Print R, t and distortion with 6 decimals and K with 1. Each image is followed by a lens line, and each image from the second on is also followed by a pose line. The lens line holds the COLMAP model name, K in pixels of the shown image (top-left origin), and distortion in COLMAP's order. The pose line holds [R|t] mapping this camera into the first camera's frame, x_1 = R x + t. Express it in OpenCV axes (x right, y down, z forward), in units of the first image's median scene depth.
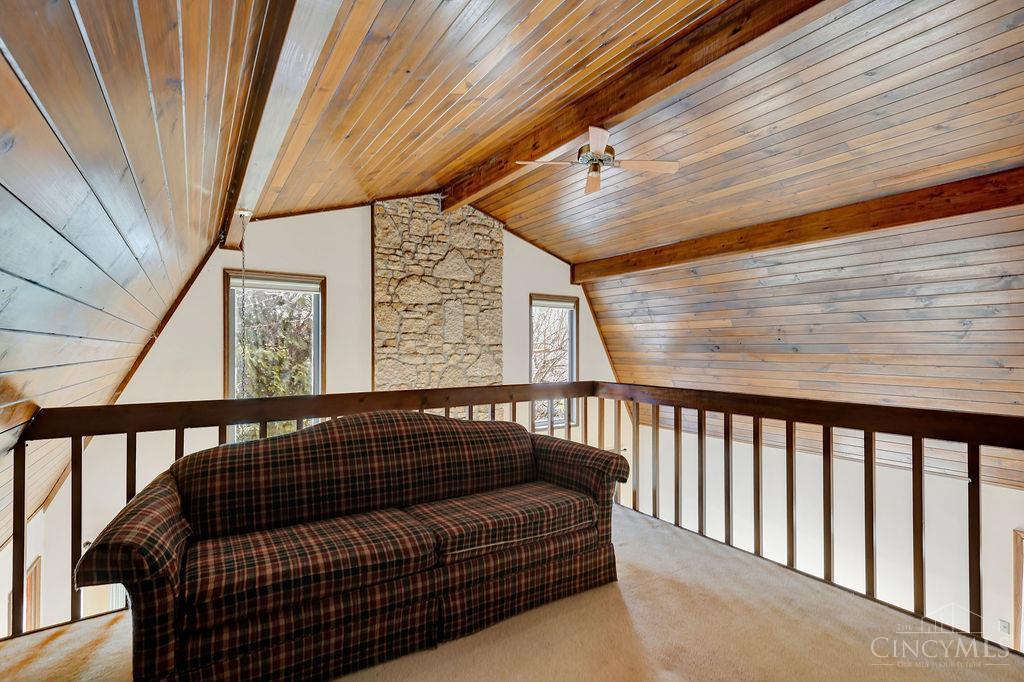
lens RADIAL K [[458.1, 0, 500.9], [0, 458.1, 347.1], [0, 0, 1]] dist [0.000587, 0.000468]
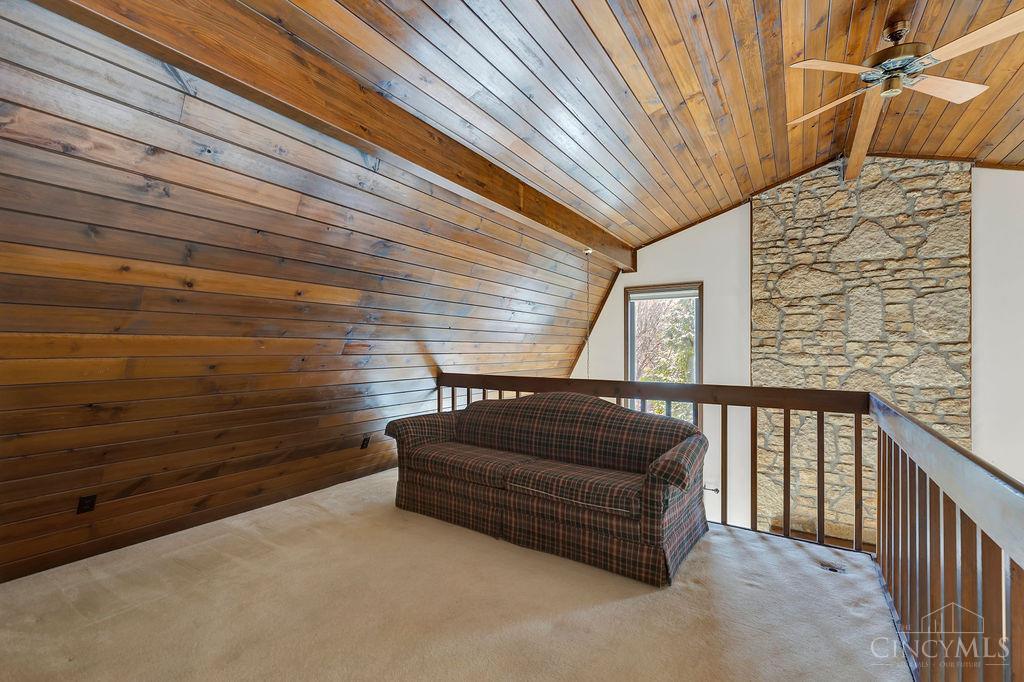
lens RADIAL K [[458.1, 0, 500.9], [0, 458.1, 347.1], [0, 0, 1]] dist [0.000587, 0.000468]
pose [[0.391101, -0.000882, -0.920347, 0.391504], [-0.000074, 1.000000, -0.000990, 0.002299], [0.920348, 0.000455, 0.391100, 0.122583]]
